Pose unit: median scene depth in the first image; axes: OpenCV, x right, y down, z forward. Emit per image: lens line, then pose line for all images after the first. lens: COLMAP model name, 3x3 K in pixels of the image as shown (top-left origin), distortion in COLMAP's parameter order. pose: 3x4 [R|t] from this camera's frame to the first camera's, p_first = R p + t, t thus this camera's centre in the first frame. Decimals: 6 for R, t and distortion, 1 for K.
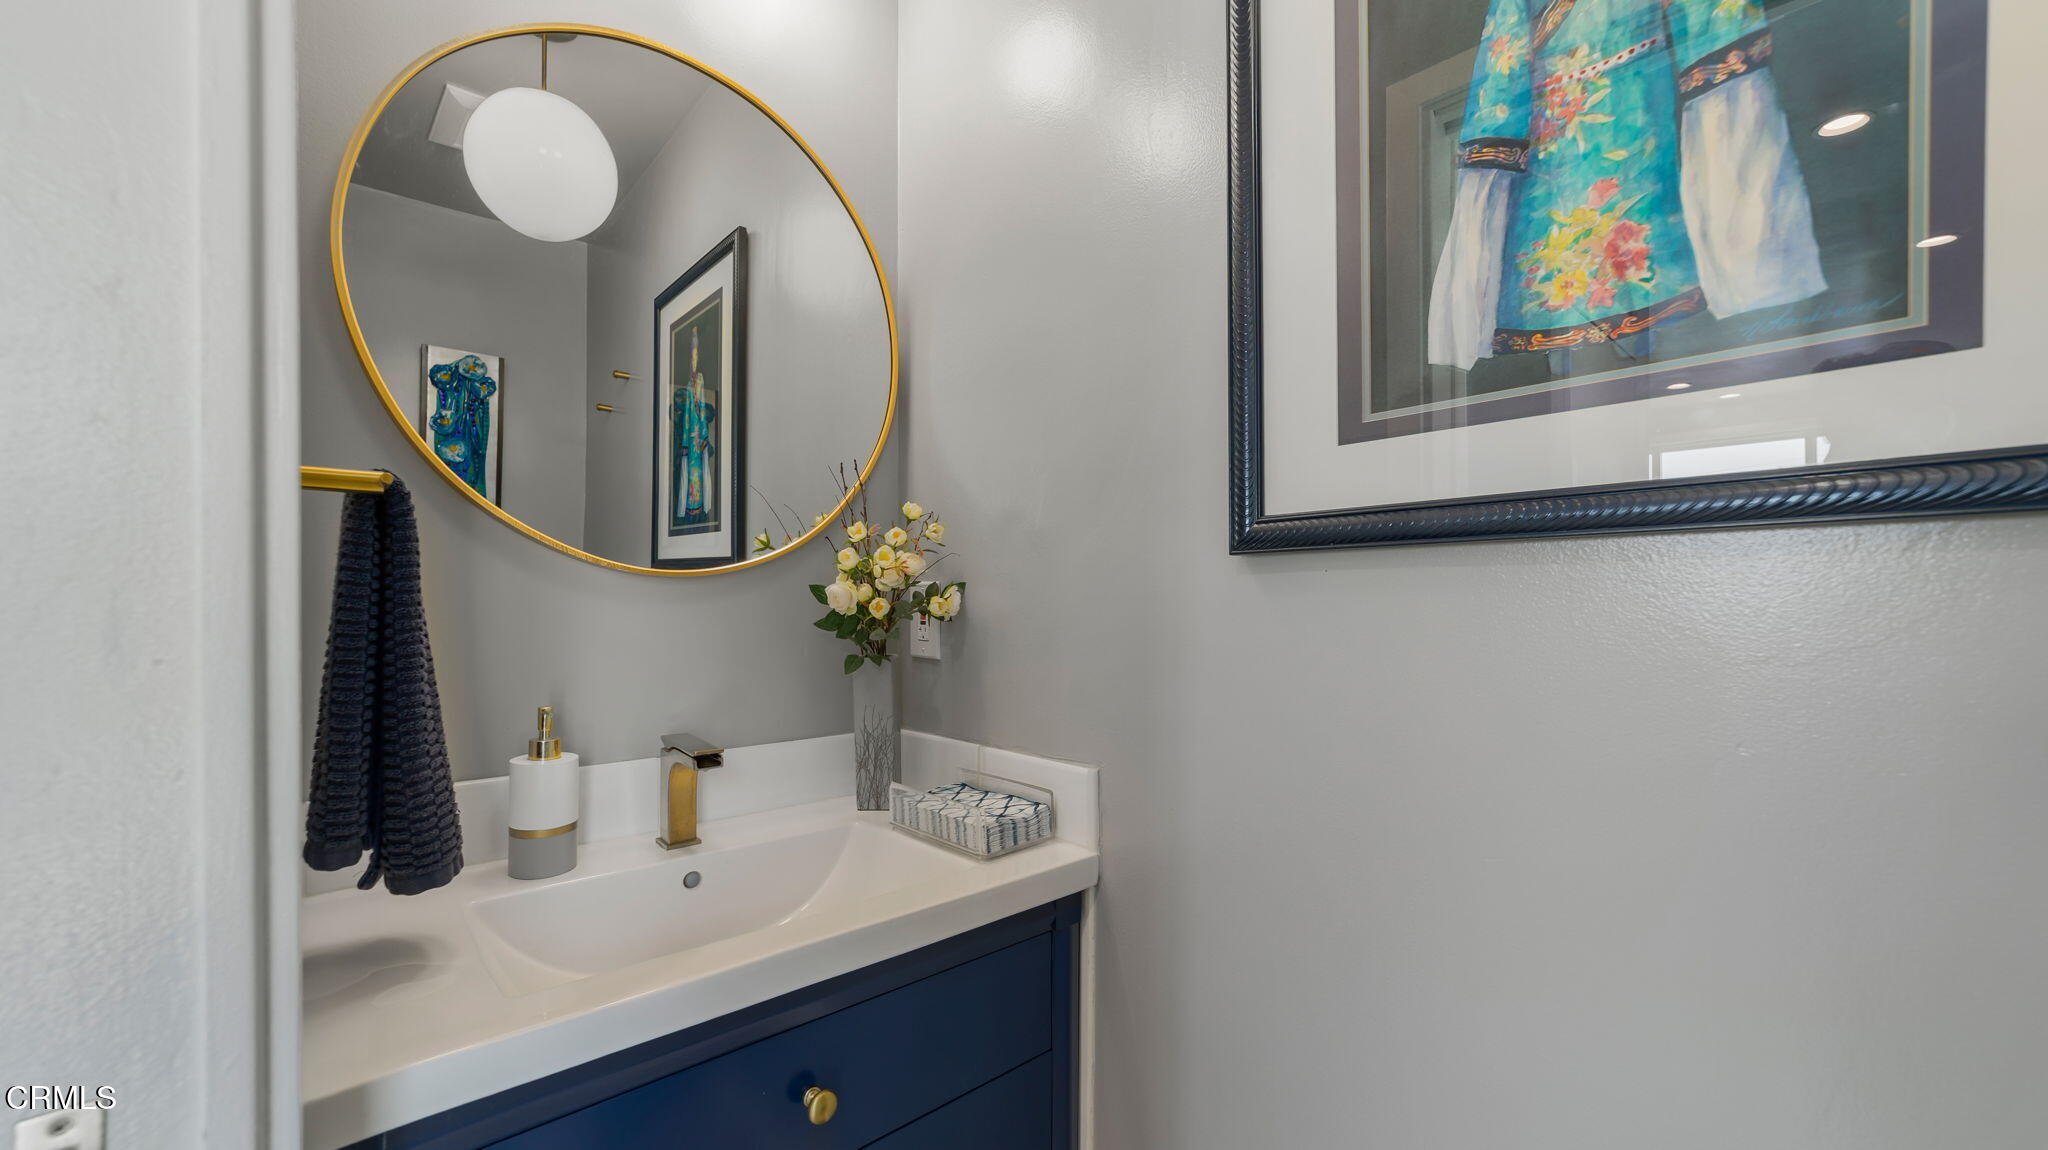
lens RADIAL K [[802.4, 0, 1026.7], [0, 802.4, 601.0], [0, 0, 1]] dist [0.000990, 0.000002]
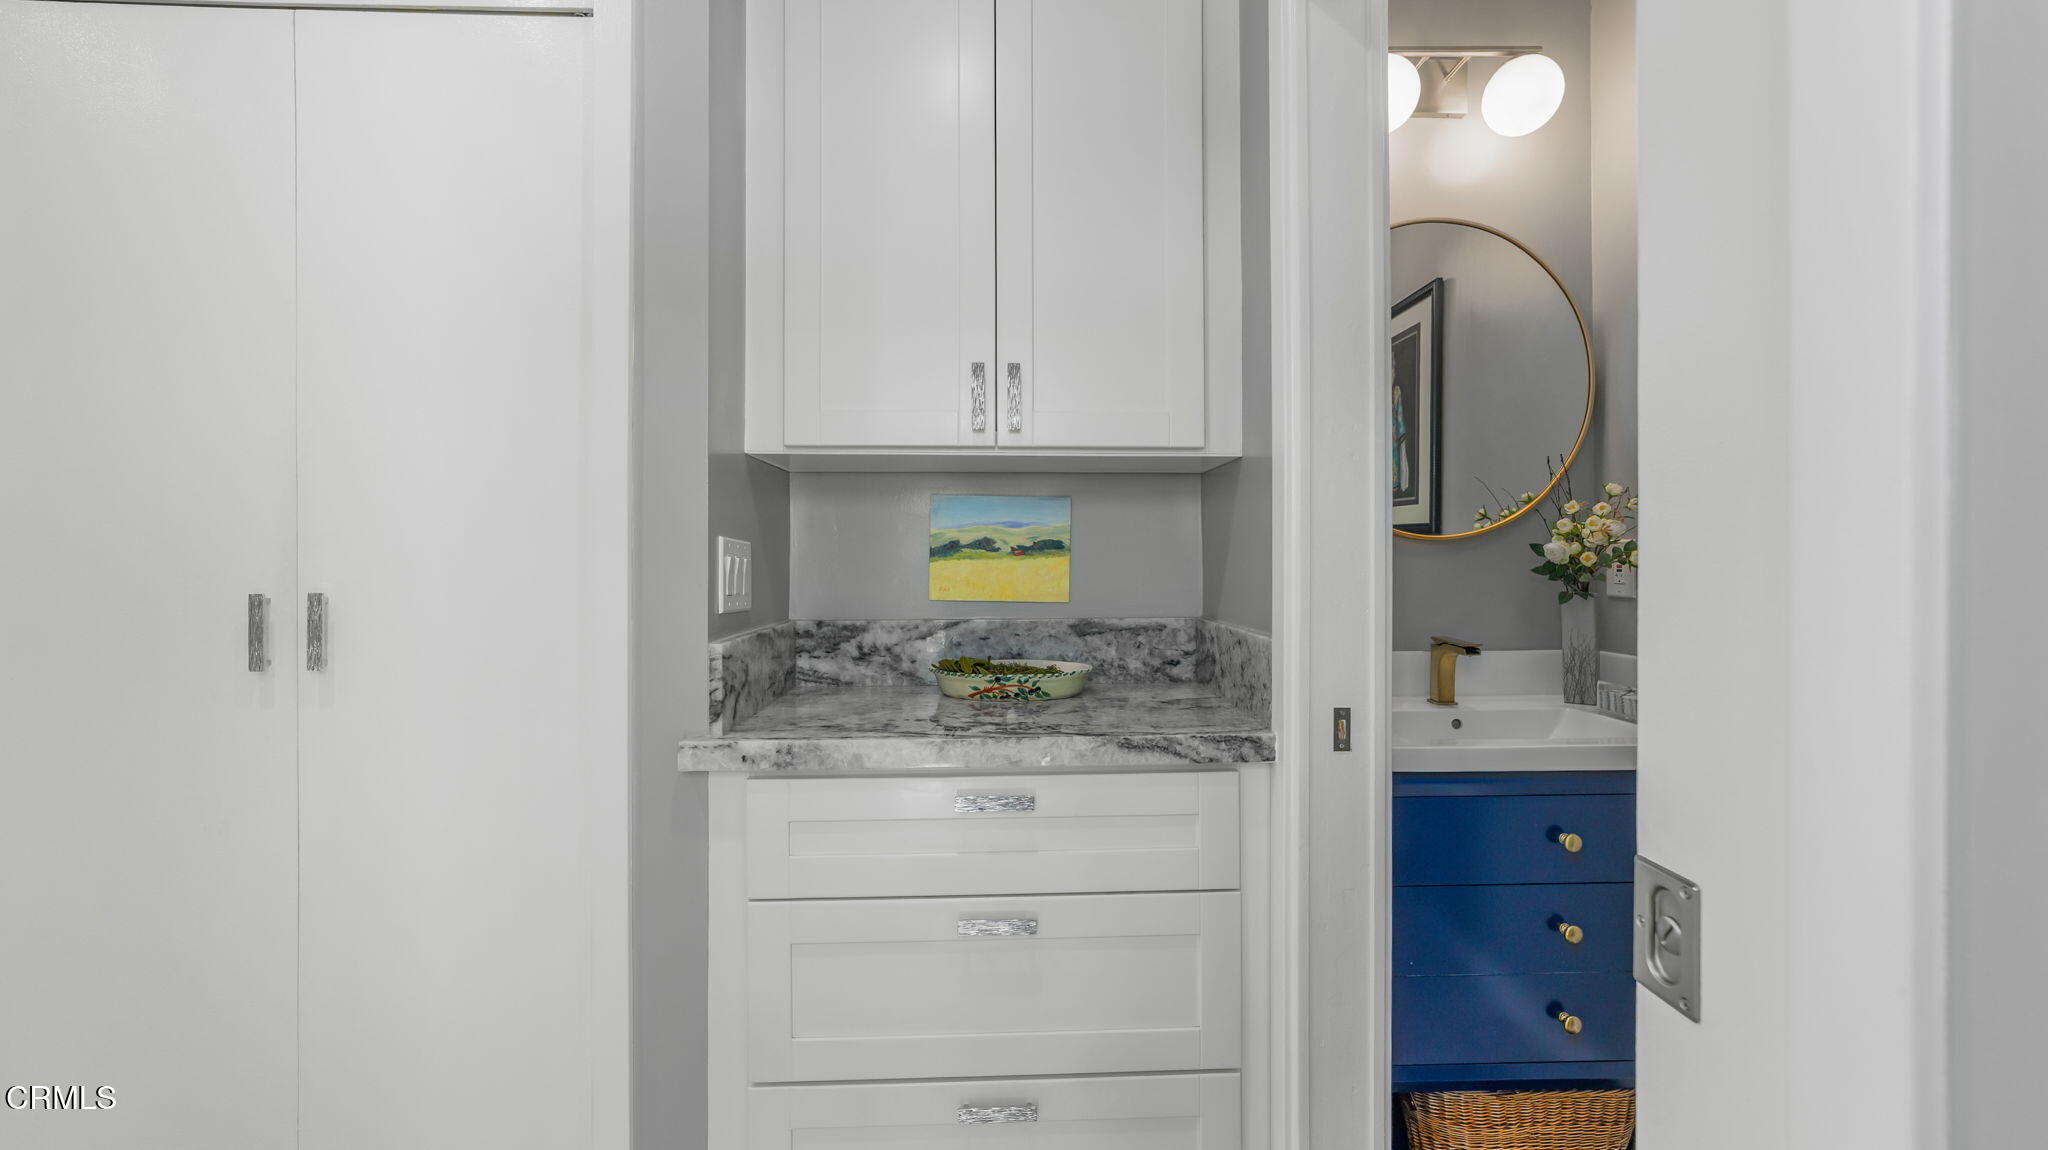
lens RADIAL K [[818.1, 0, 1019.1], [0, 818.1, 562.1], [0, 0, 1]] dist [-0.000767, -0.000101]
pose [[0.764164, -0.001393, -0.645020, -0.016978], [0.004105, 0.999988, 0.002704, 0.006009], [0.645009, -0.004715, 0.764161, -0.752715]]
